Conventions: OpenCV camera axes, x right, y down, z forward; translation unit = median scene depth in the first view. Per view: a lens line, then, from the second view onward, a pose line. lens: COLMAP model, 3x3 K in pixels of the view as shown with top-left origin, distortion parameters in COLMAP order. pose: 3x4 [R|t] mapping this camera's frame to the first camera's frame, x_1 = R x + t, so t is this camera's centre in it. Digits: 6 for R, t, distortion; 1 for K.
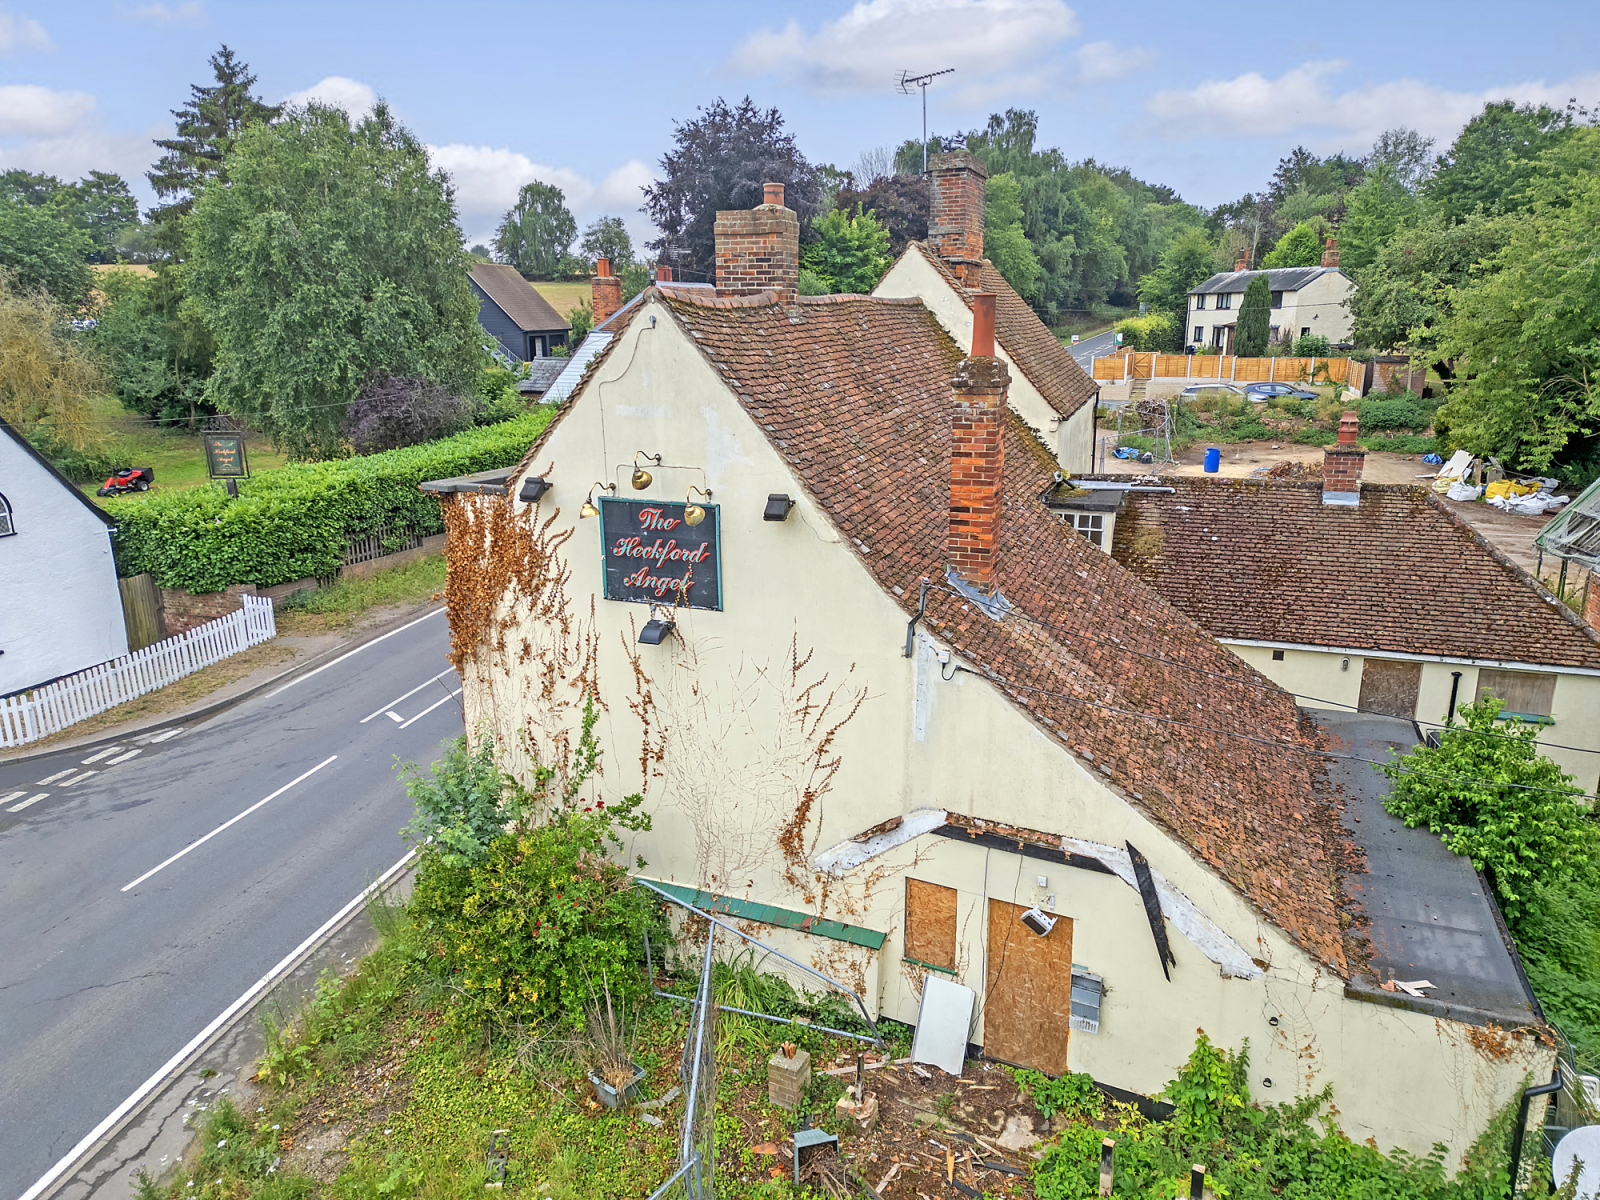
lens RADIAL K [[1115.5, 0, 806.1], [0, 1115.5, 603.6], [0, 0, 1]] dist [0.074166, -0.060124]
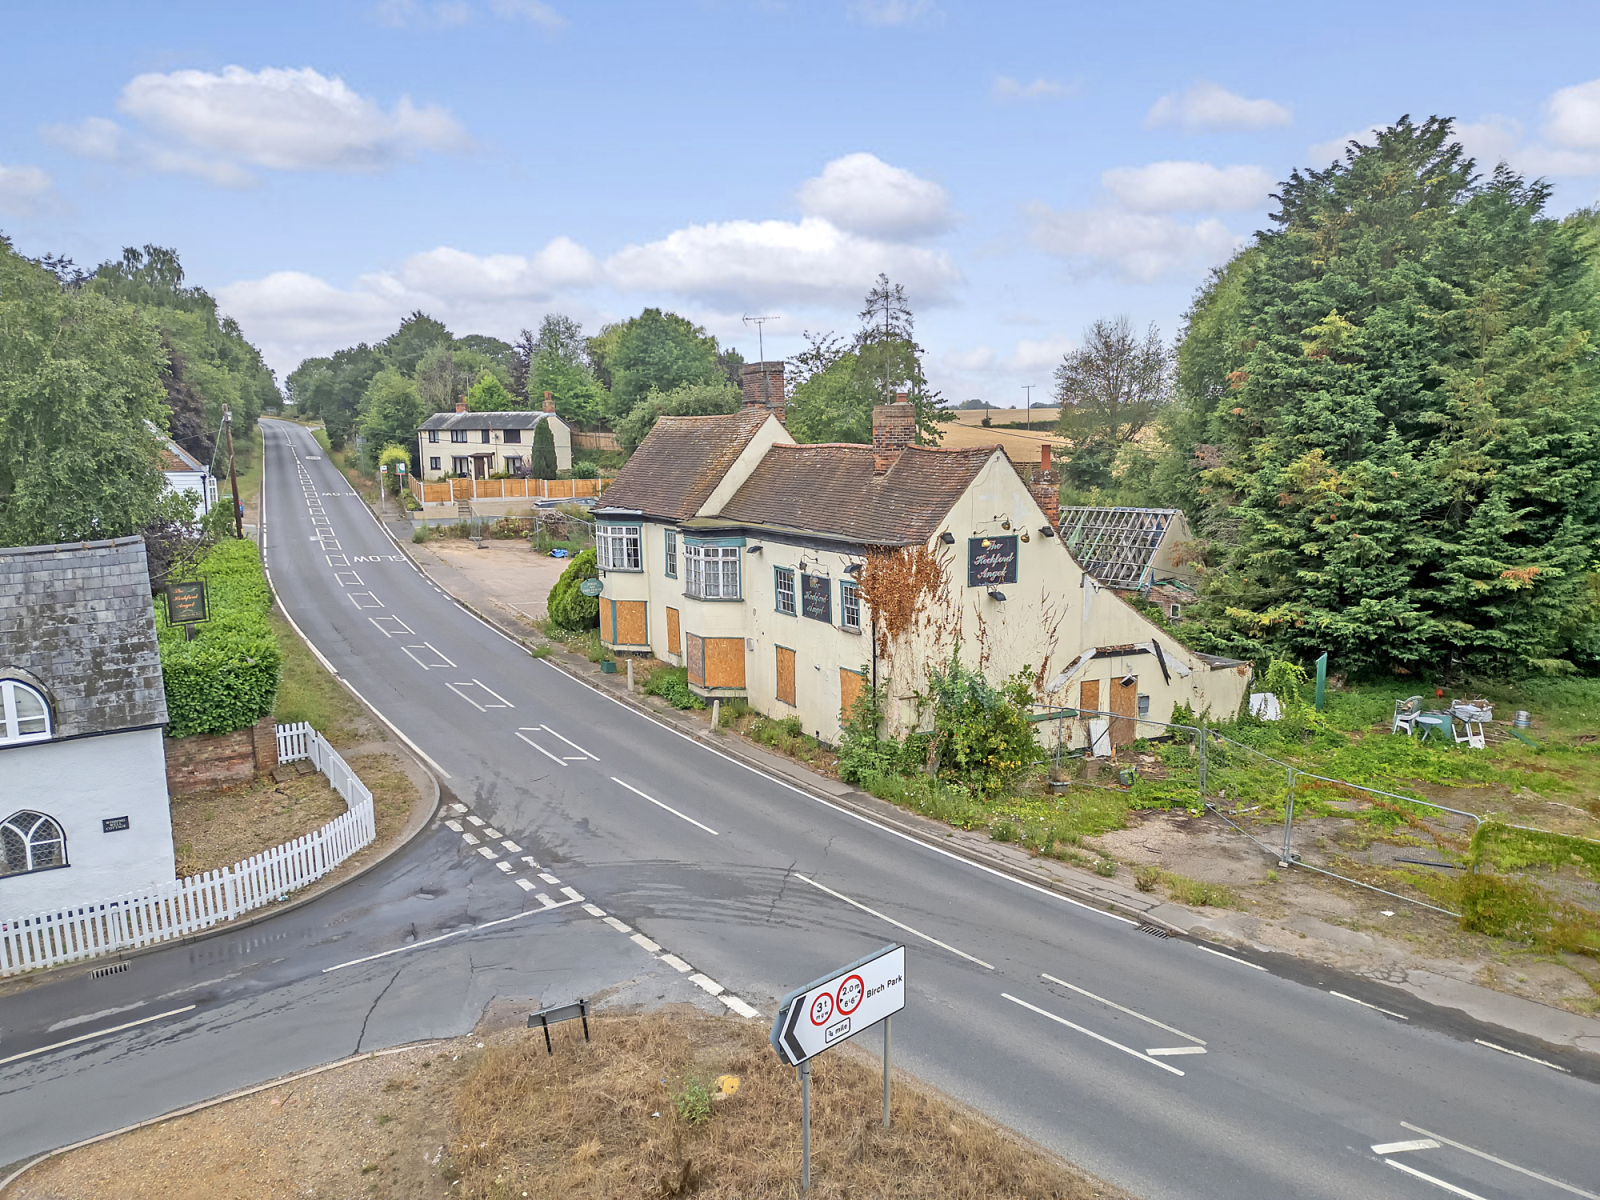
lens RADIAL K [[1115.5, 0, 807.9], [0, 1115.5, 598.7], [0, 0, 1]] dist [0.074166, -0.060124]
pose [[0.631567, -0.117632, 0.766345, -2.015620], [0.203426, 0.978936, -0.017385, -0.007397], [-0.748158, 0.166875, 0.642193, -0.128127]]
